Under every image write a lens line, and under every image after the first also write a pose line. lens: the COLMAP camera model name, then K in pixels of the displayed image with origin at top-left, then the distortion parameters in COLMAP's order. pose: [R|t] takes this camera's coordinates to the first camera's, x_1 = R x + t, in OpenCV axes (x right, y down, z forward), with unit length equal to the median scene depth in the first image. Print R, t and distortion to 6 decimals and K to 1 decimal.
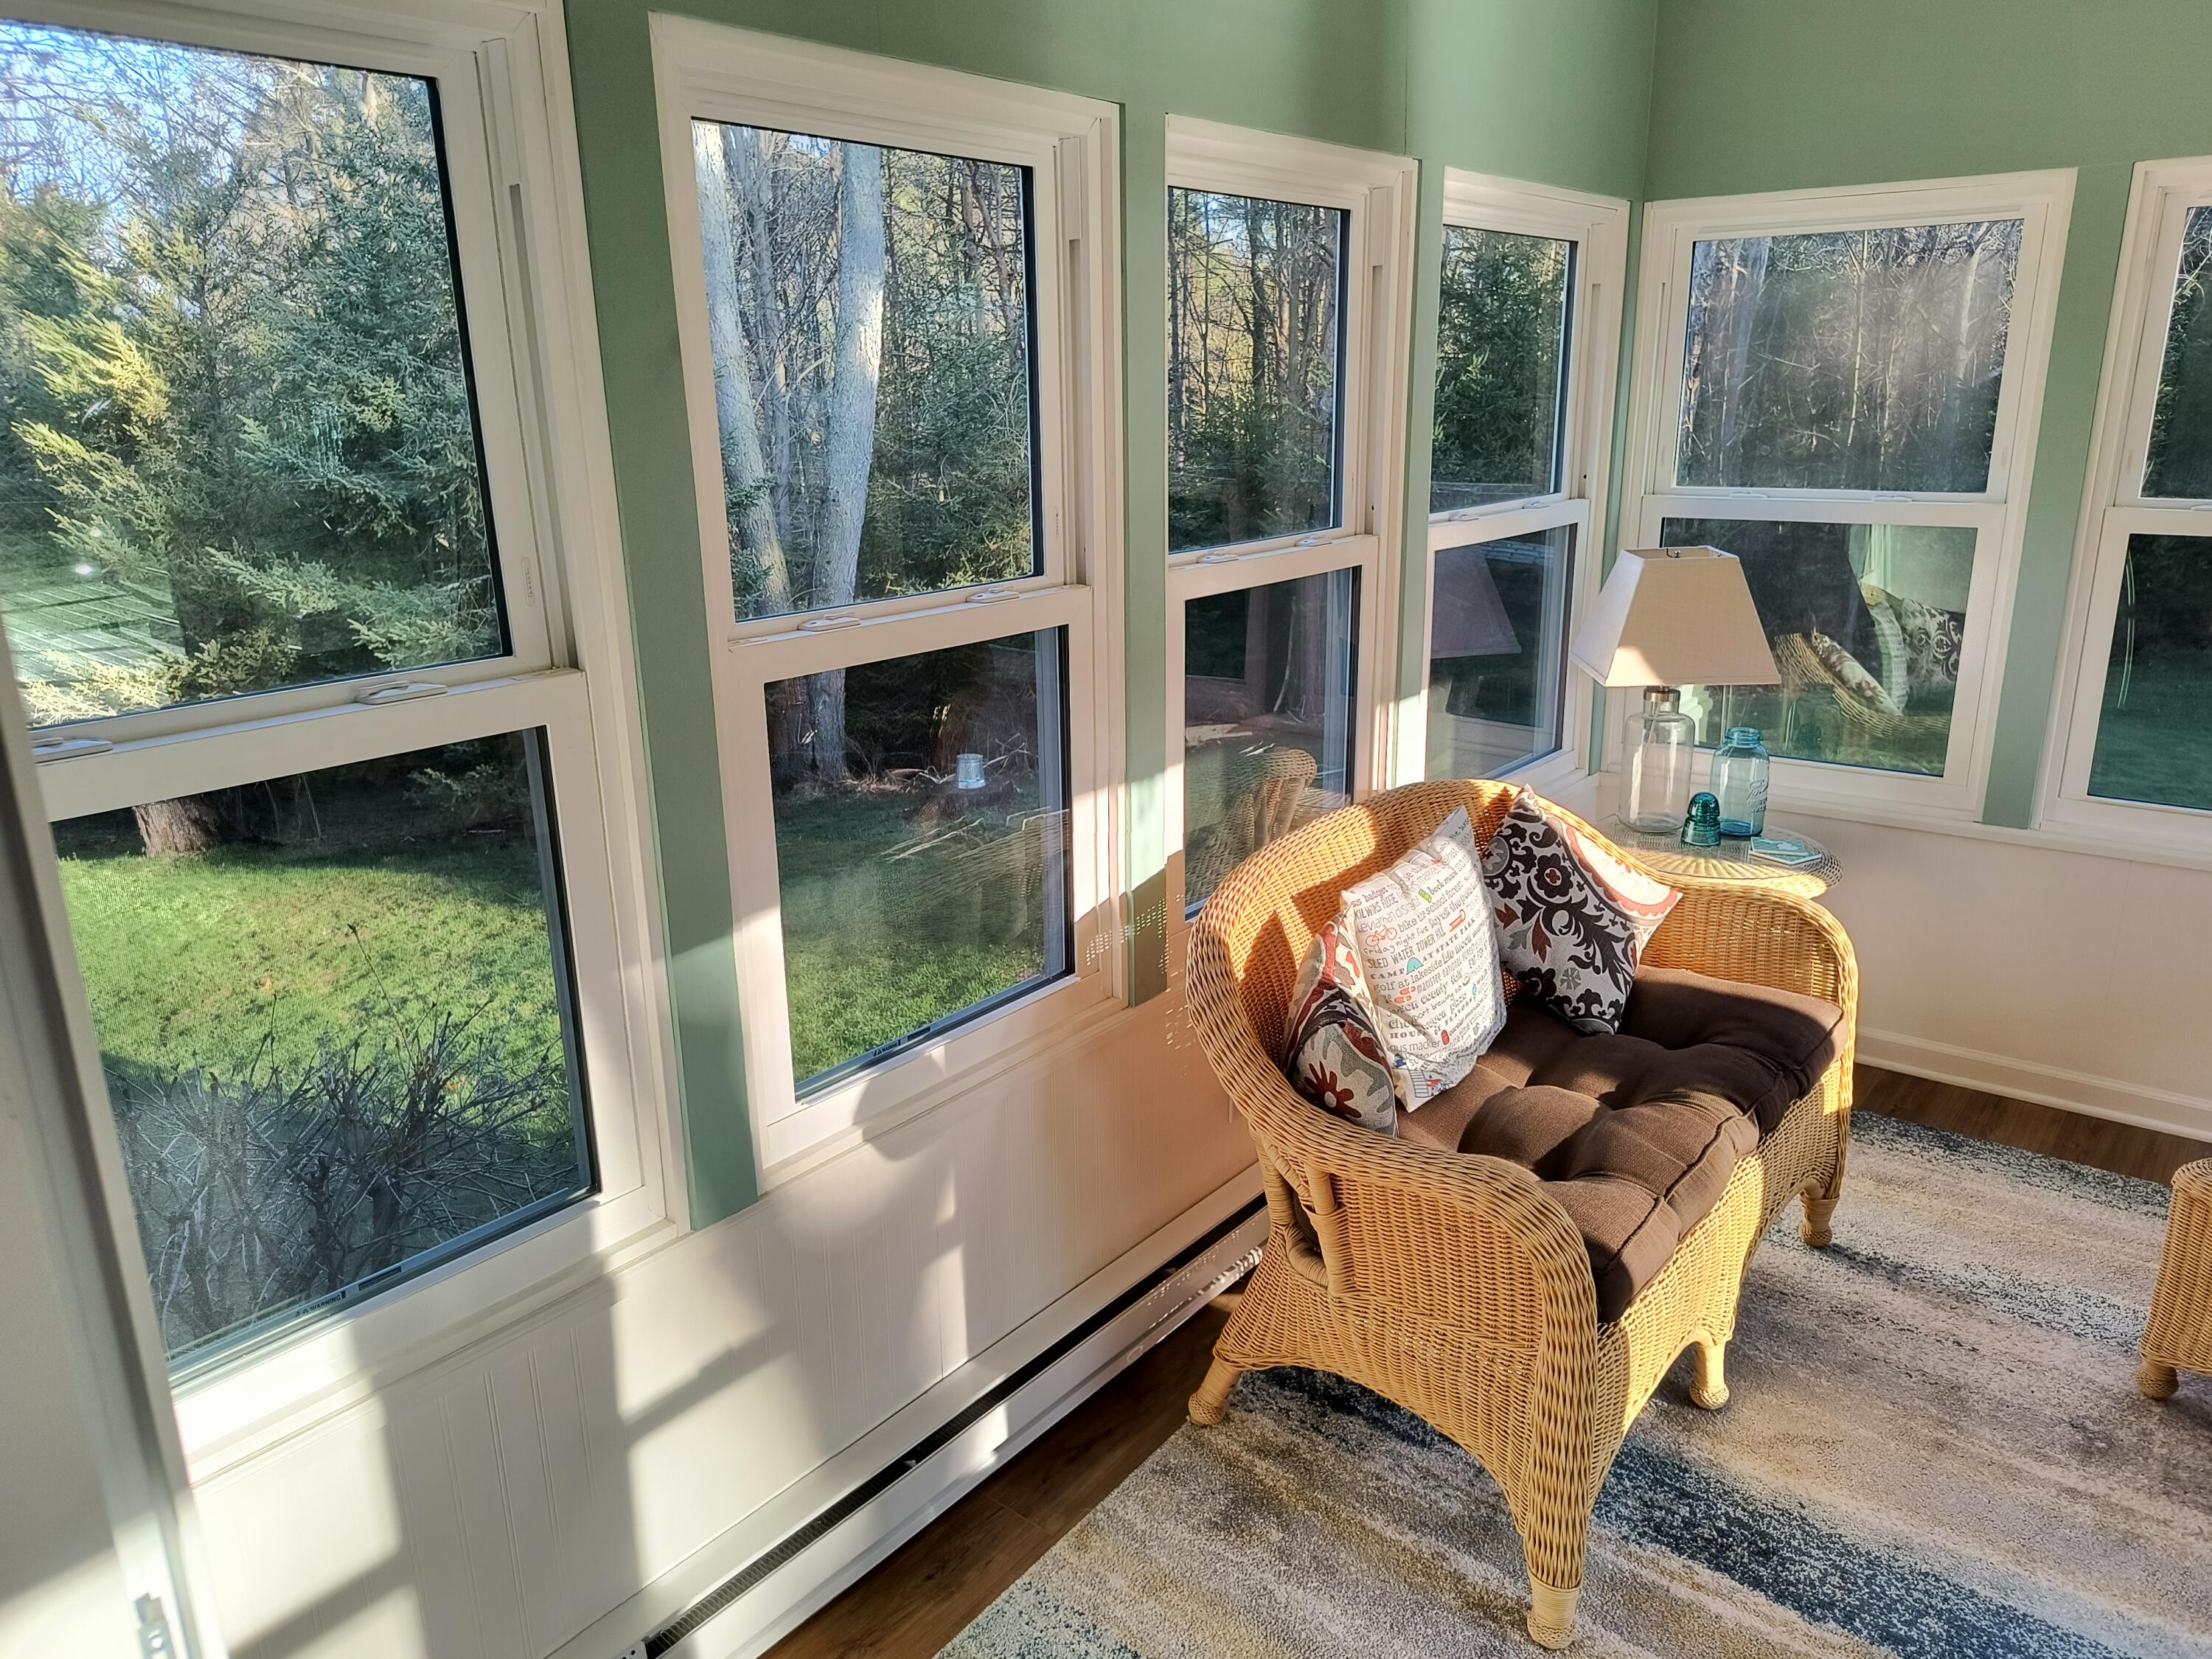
lens RADIAL K [[1554.4, 0, 1106.0], [0, 1554.4, 829.5], [0, 0, 1]] dist [0.023781, -0.004684]
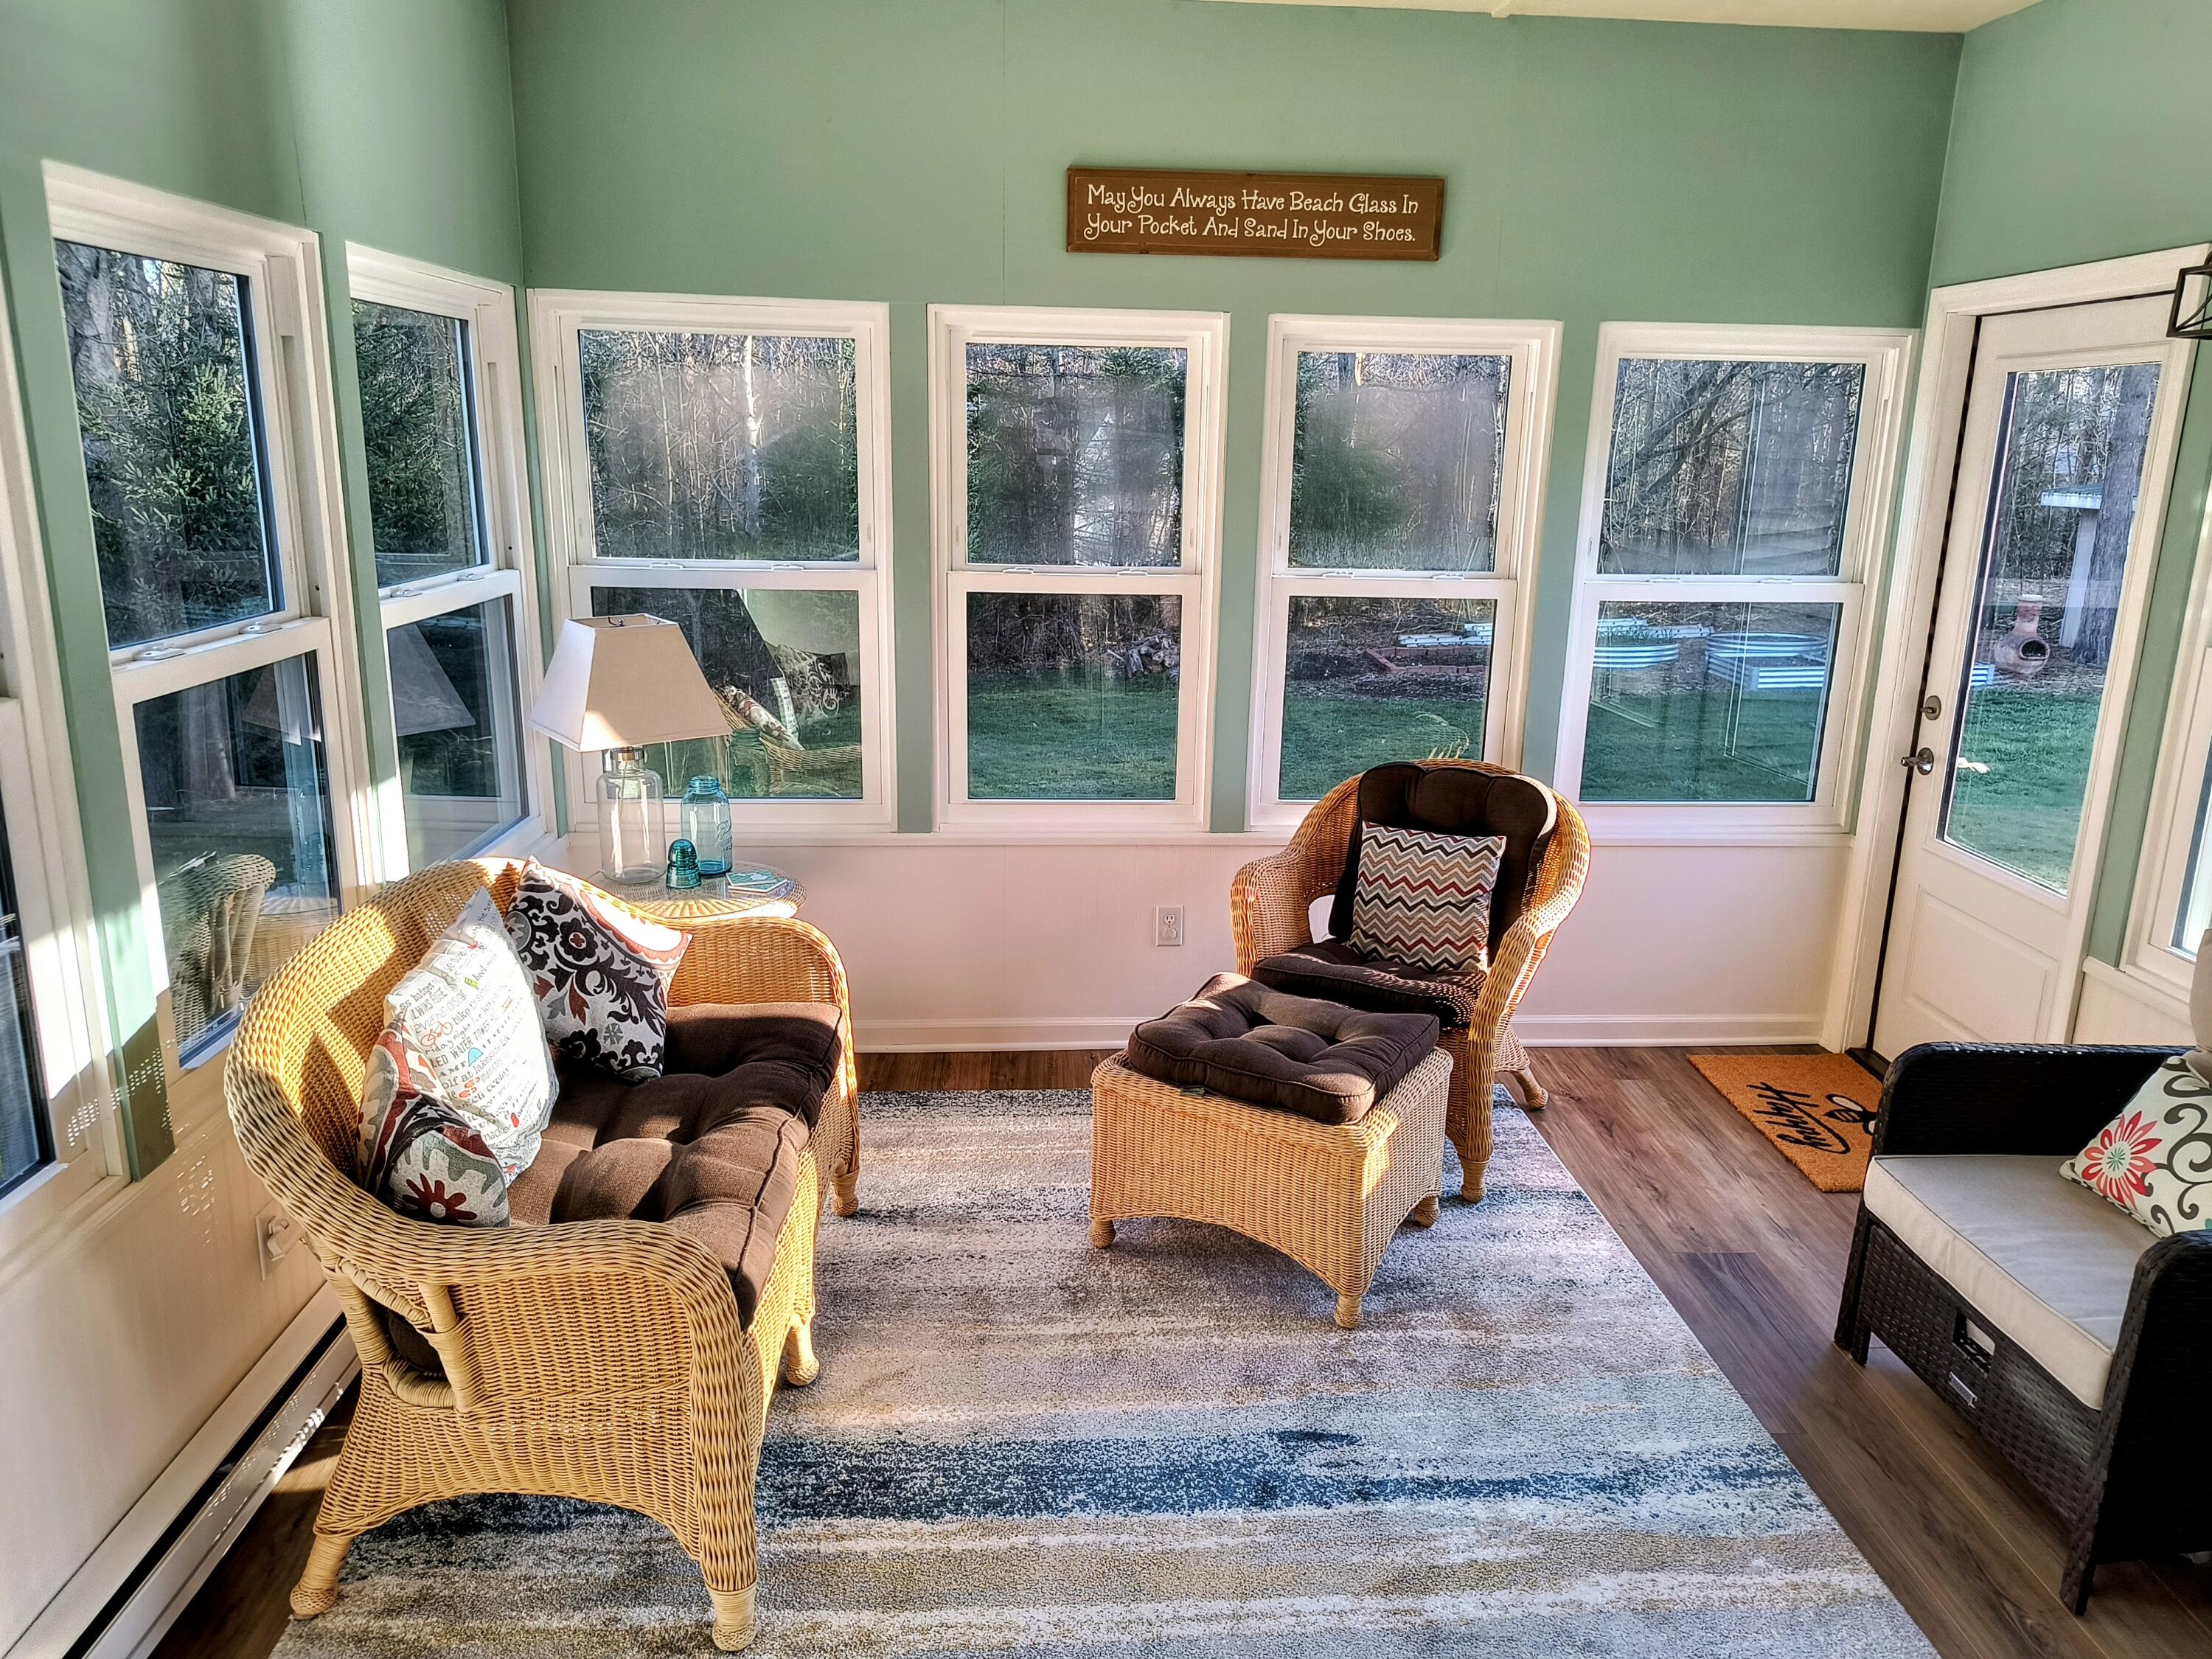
lens RADIAL K [[1554.4, 0, 1106.0], [0, 1554.4, 829.5], [0, 0, 1]] dist [0.023781, -0.004684]
pose [[0.747995, -0.136642, 0.649486, -0.112481], [0.156684, 0.987273, 0.027258, -0.015833], [-0.644944, 0.081376, 0.759885, -0.014092]]
